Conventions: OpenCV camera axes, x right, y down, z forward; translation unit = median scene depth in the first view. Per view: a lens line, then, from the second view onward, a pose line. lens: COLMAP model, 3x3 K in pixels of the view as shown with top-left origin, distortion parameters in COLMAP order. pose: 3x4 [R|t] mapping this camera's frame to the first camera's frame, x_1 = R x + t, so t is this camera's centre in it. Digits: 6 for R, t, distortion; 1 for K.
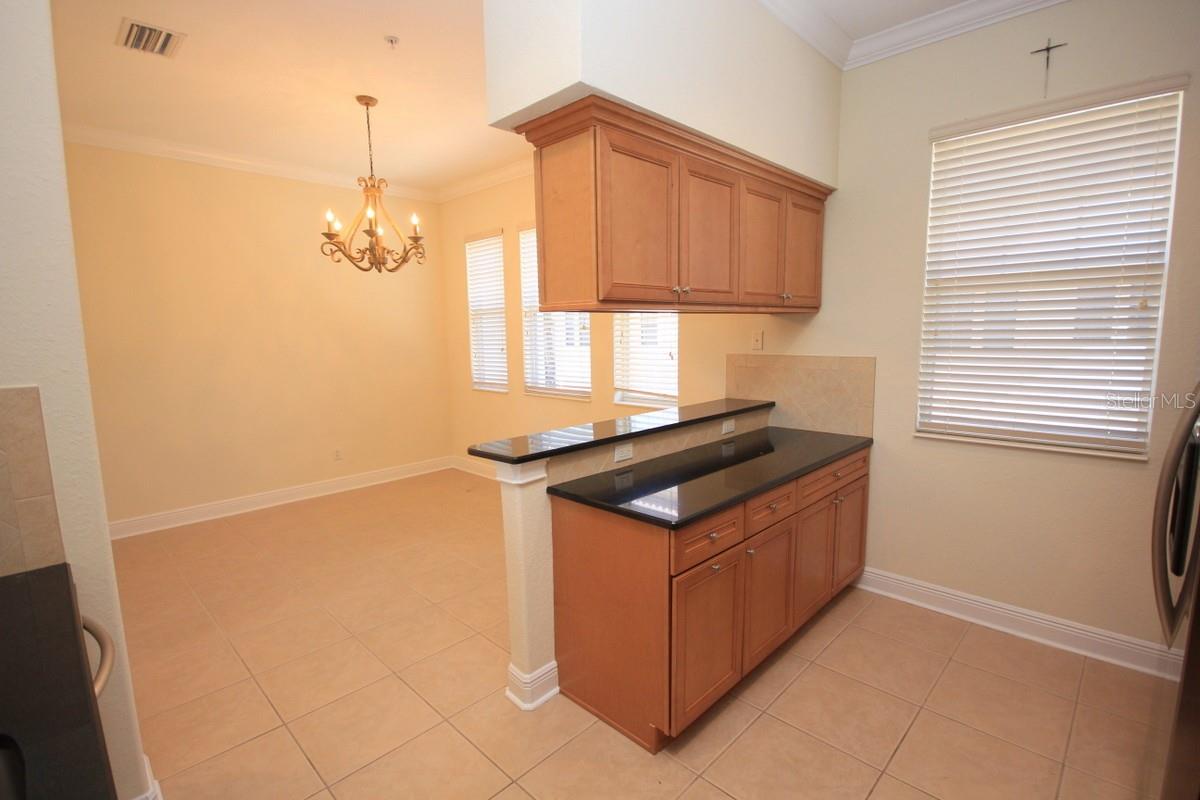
lens RADIAL K [[561.6, 0, 601.8], [0, 561.6, 401.2], [0, 0, 1]] dist [-0.004439, -0.000734]
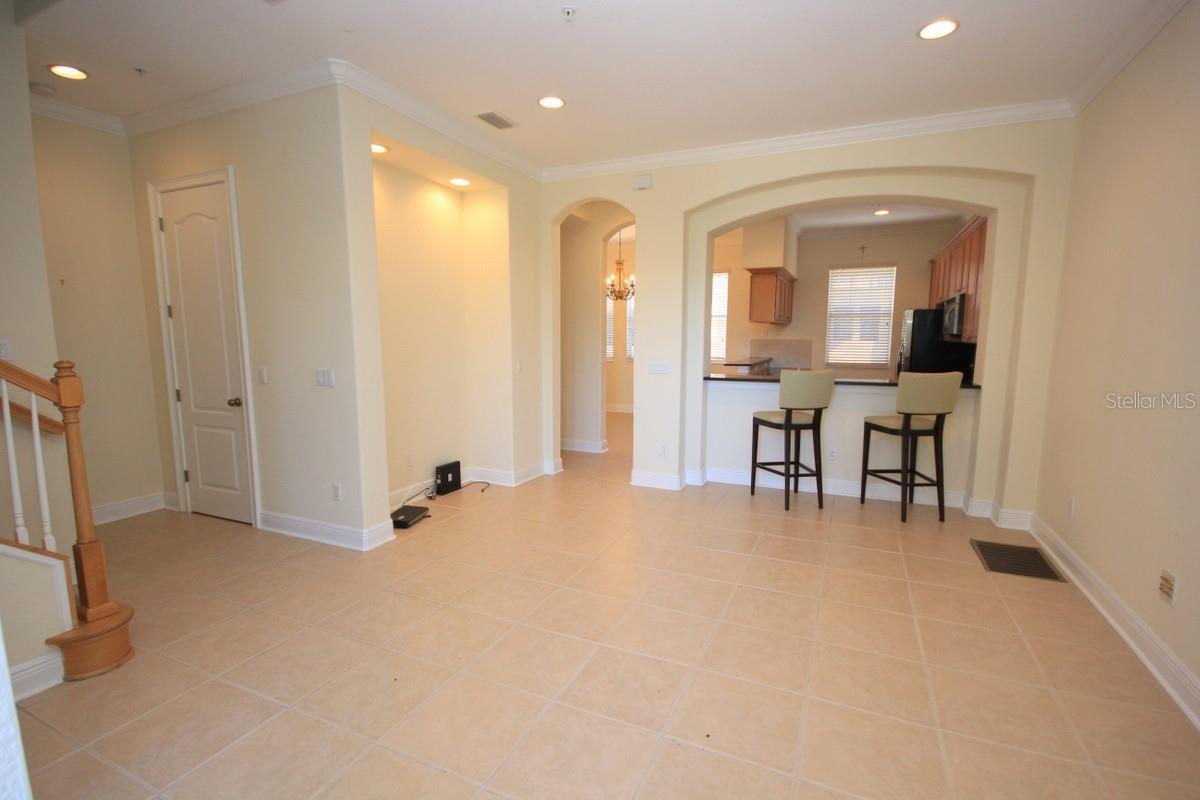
lens RADIAL K [[561.6, 0, 602.1], [0, 561.6, 407.1], [0, 0, 1]] dist [-0.004439, -0.000734]
pose [[0.958582, -0.007180, 0.284727, -1.221856], [0.008644, 0.999955, -0.003886, 0.241122], [-0.284687, 0.006186, 0.958601, -1.294126]]
